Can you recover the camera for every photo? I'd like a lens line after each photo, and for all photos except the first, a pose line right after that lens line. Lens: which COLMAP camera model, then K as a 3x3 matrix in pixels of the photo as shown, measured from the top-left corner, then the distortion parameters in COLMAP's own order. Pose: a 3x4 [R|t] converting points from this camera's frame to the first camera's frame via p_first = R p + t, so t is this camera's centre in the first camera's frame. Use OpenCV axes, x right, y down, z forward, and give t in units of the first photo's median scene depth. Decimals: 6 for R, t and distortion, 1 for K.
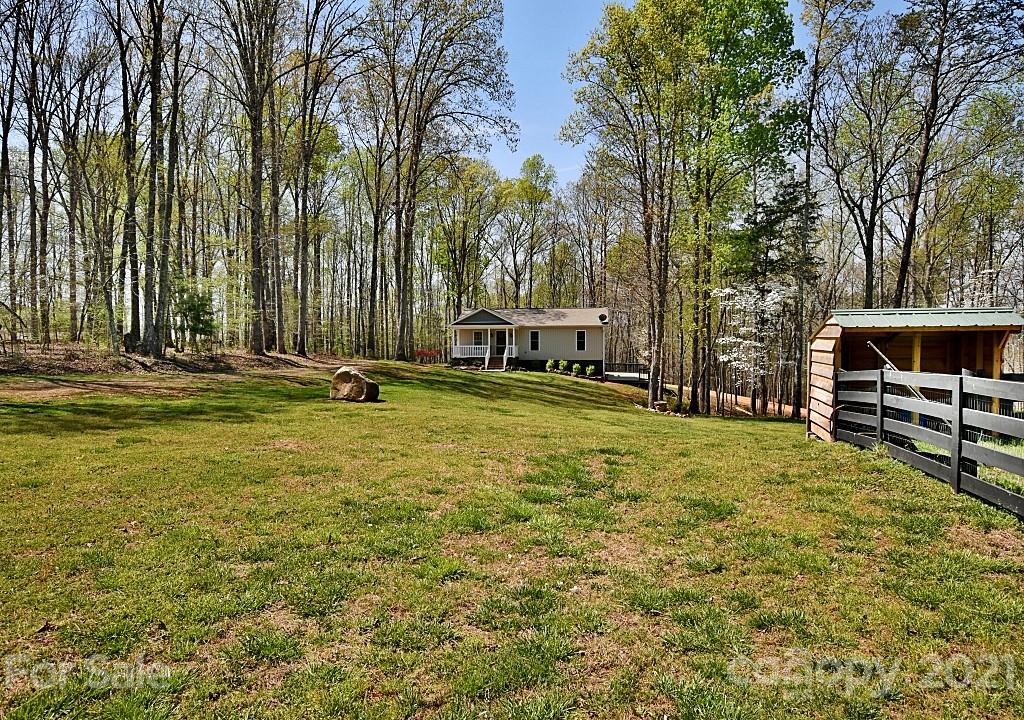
lens RADIAL K [[667.6, 0, 510.3], [0, 667.6, 359.7], [0, 0, 1]] dist [0.008756, 0.002082]
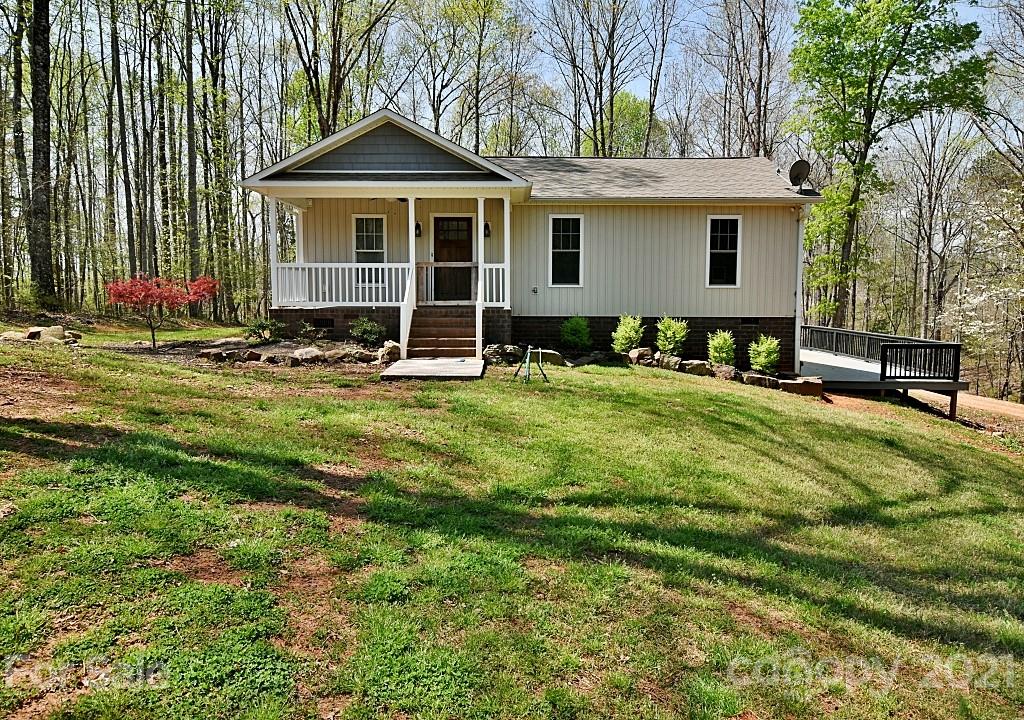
lens RADIAL K [[781.7, 0, 510.2], [0, 781.7, 359.1], [0, 0, 1]] dist [0.008239, 0.000754]
pose [[0.991825, -0.003517, 0.127556, -0.032466], [-0.006181, 0.997122, 0.075559, -0.006859], [-0.127455, -0.075730, 0.988949, 0.679950]]
